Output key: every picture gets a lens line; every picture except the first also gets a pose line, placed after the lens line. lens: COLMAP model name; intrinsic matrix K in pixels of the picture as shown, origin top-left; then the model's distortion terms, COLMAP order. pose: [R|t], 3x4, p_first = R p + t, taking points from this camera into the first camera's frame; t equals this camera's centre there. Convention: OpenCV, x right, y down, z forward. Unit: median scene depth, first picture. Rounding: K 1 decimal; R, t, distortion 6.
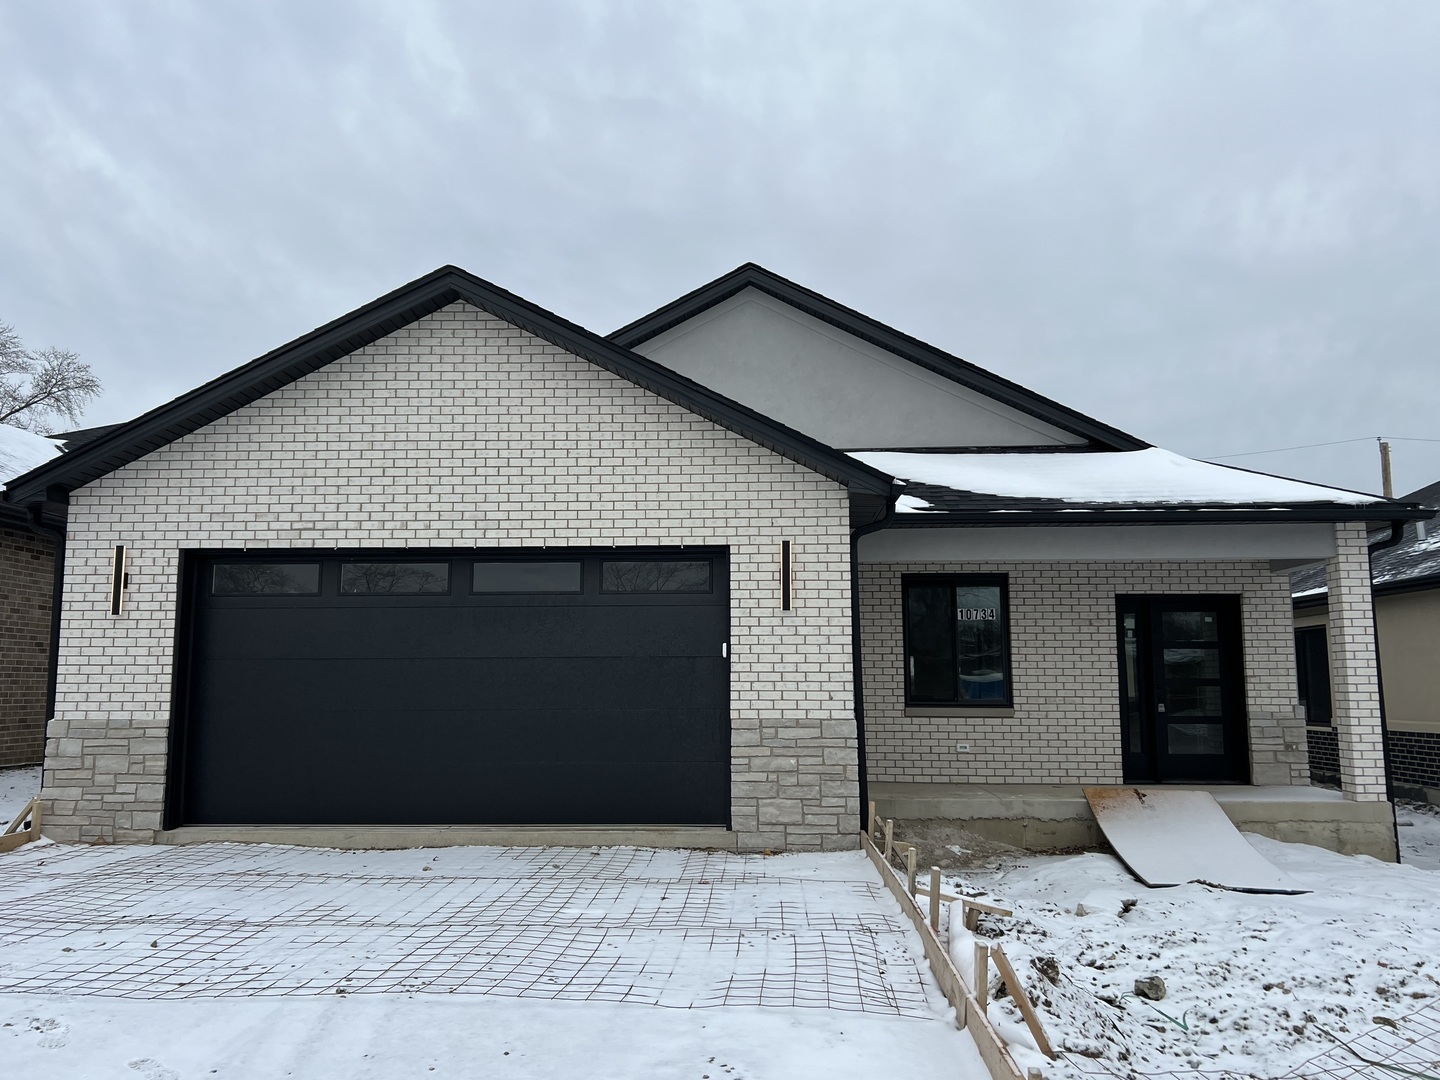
lens RADIAL K [[1136.1, 0, 719.8], [0, 1136.1, 543.6], [0, 0, 1]] dist [0.081003, -0.116313]
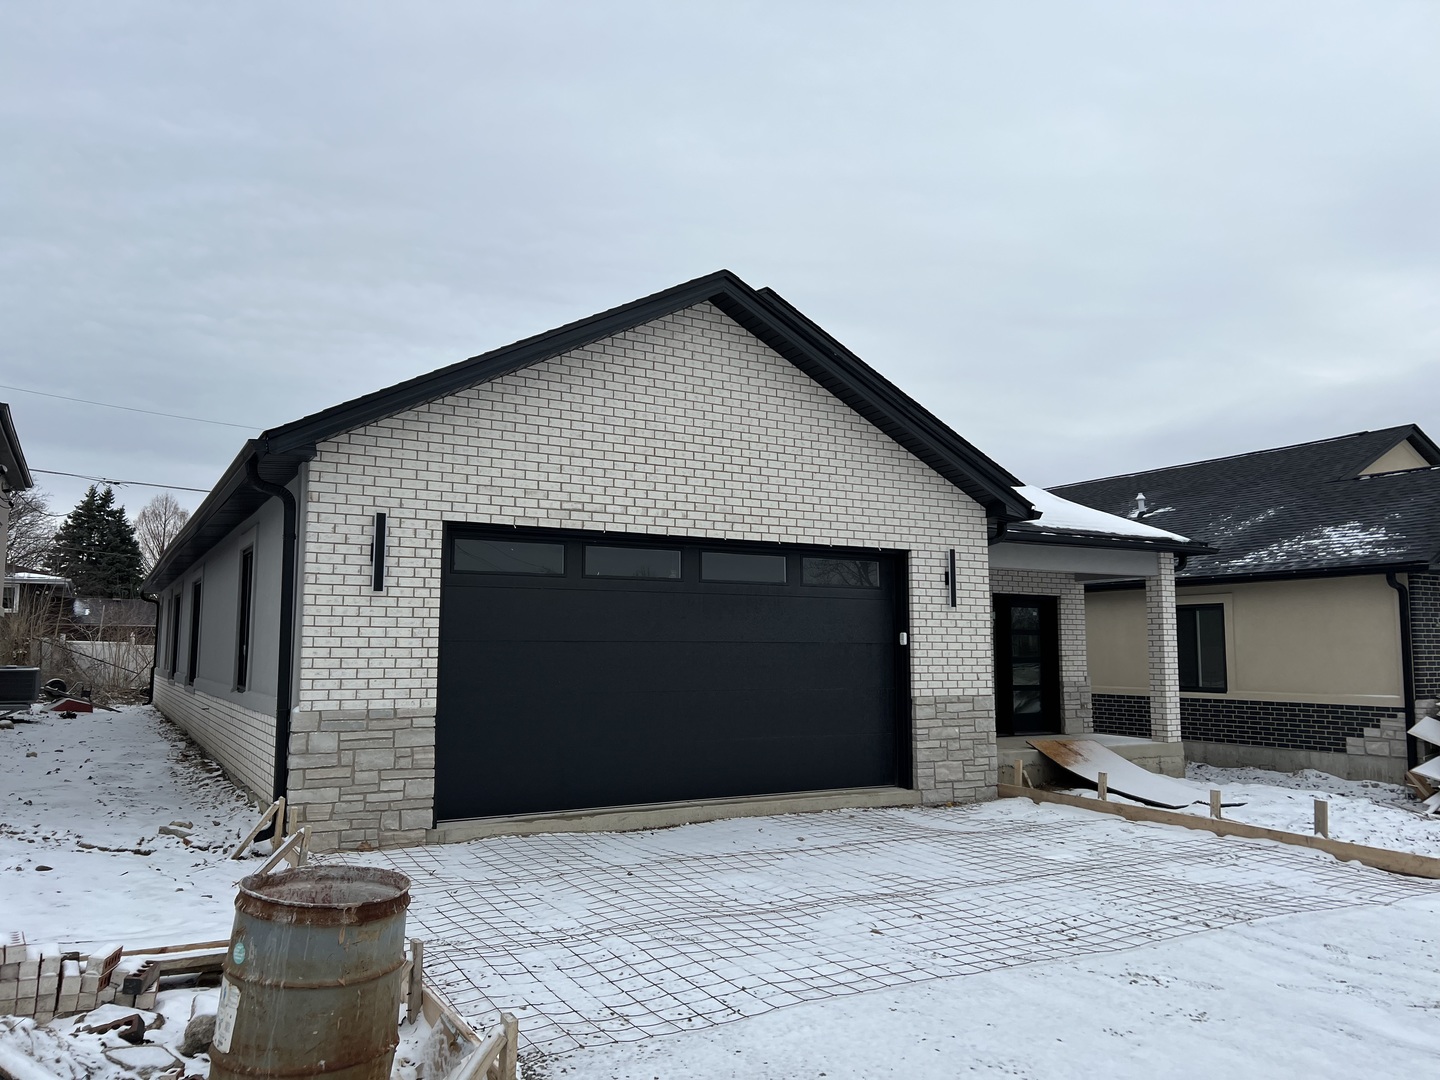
lens RADIAL K [[1068.6, 0, 727.5], [0, 1068.6, 538.1], [0, 0, 1]] dist [0.153458, -0.332213]
pose [[0.842977, 0.059204, 0.534683, -0.735761], [-0.071568, 0.997433, 0.002390, -0.000114], [-0.533168, -0.040281, 0.845050, 0.151155]]
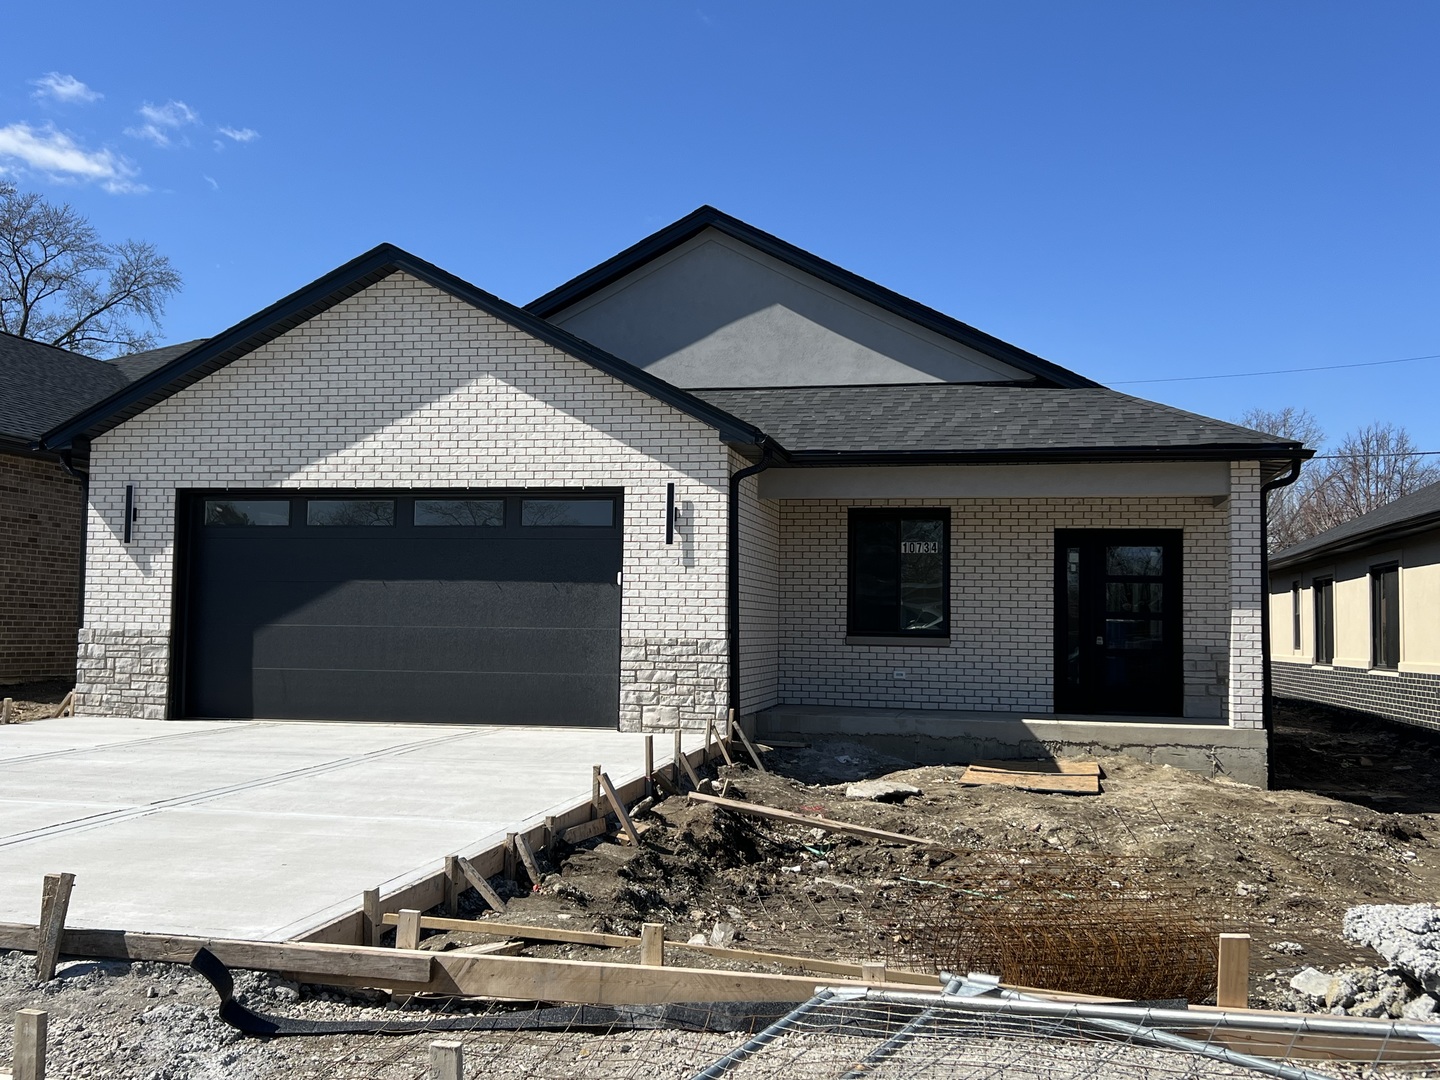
lens RADIAL K [[1446.6, 0, 716.9], [0, 1446.6, 543.9], [0, 0, 1]] dist [0.154957, -0.405197]
pose [[0.987536, 0.006905, -0.157242, 0.321891], [0.003088, 0.997995, 0.063214, -0.031963], [0.157364, -0.062912, 0.985535, -0.411829]]
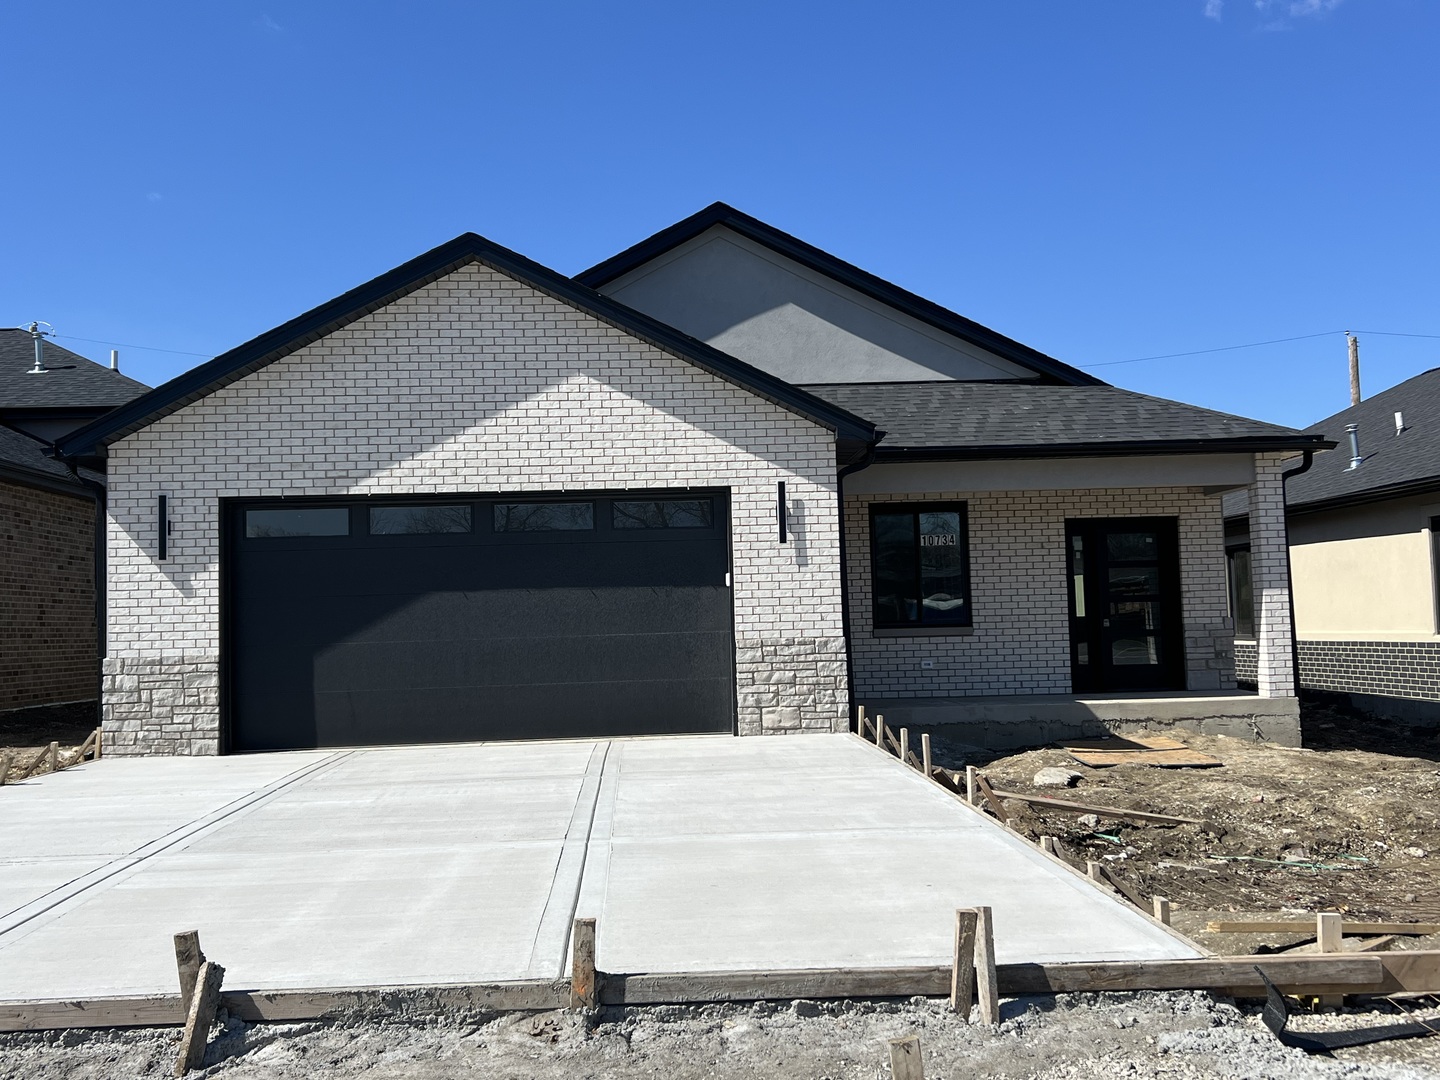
lens RADIAL K [[1445.3, 0, 733.8], [0, 1445.3, 525.5], [0, 0, 1]] dist [0.171041, -0.466700]
pose [[0.994238, -0.020461, 0.105220, -0.135970], [0.014620, 0.998324, 0.055988, -0.038679], [-0.106189, -0.054127, 0.992872, -0.410322]]
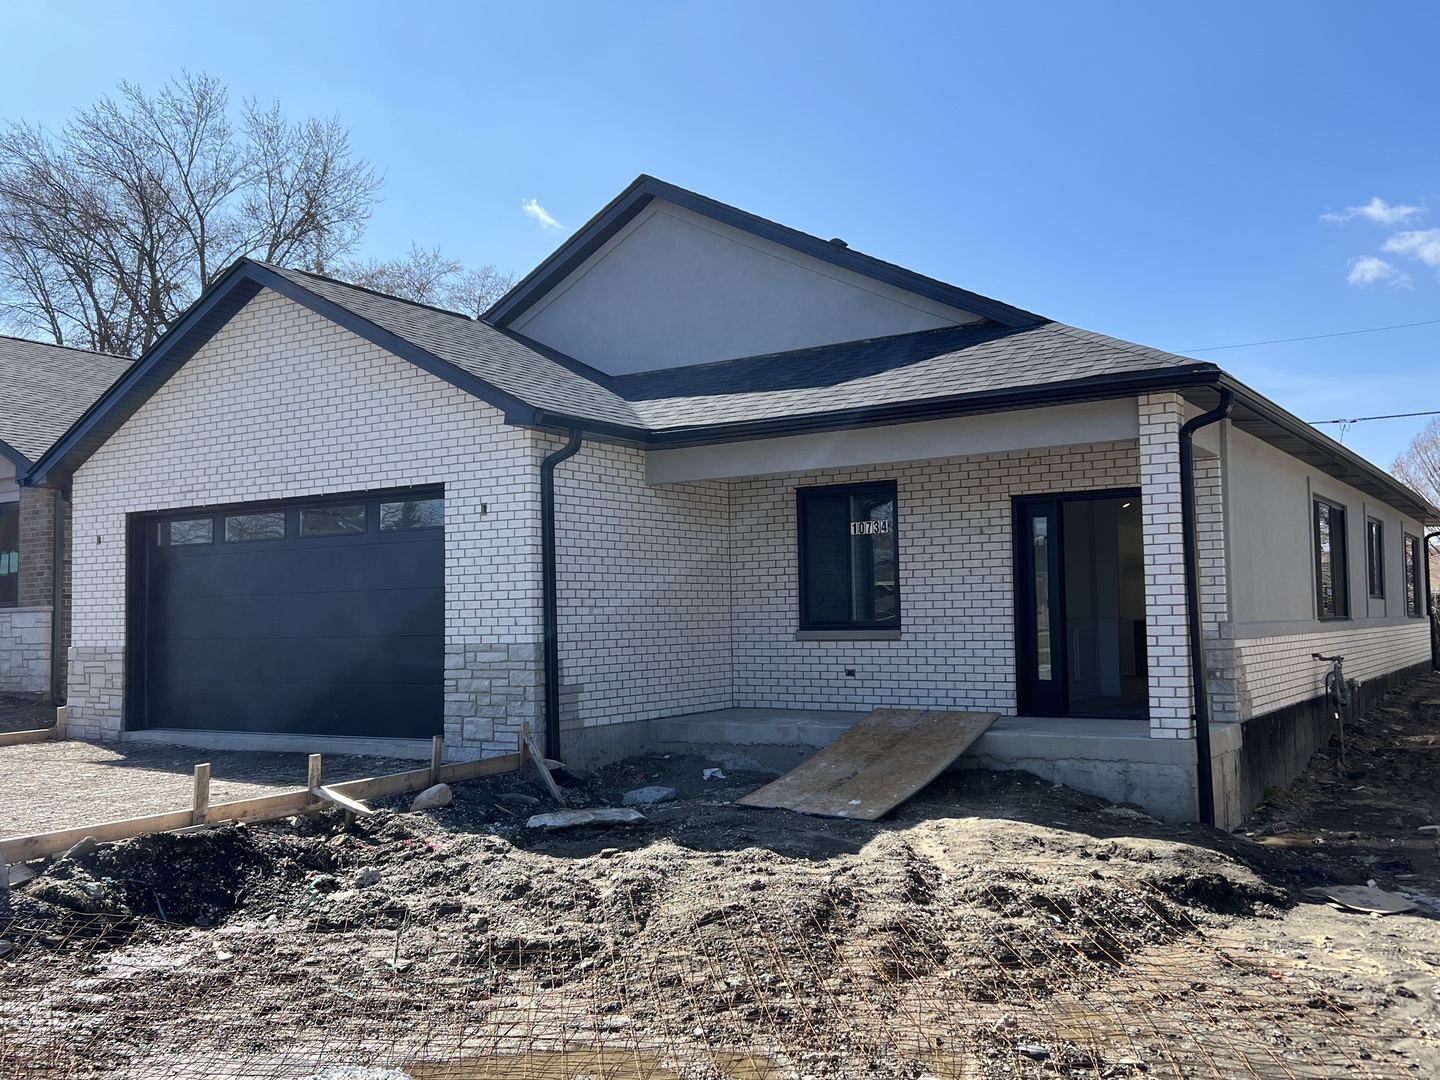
lens RADIAL K [[1331.0, 0, 721.5], [0, 1331.0, 549.2], [0, 0, 1]] dist [0.077476, -0.135802]
pose [[0.864442, -0.041791, -0.500992, 0.836363], [0.080101, 0.995258, 0.055190, 0.015066], [0.496310, -0.087839, 0.863690, 0.042132]]
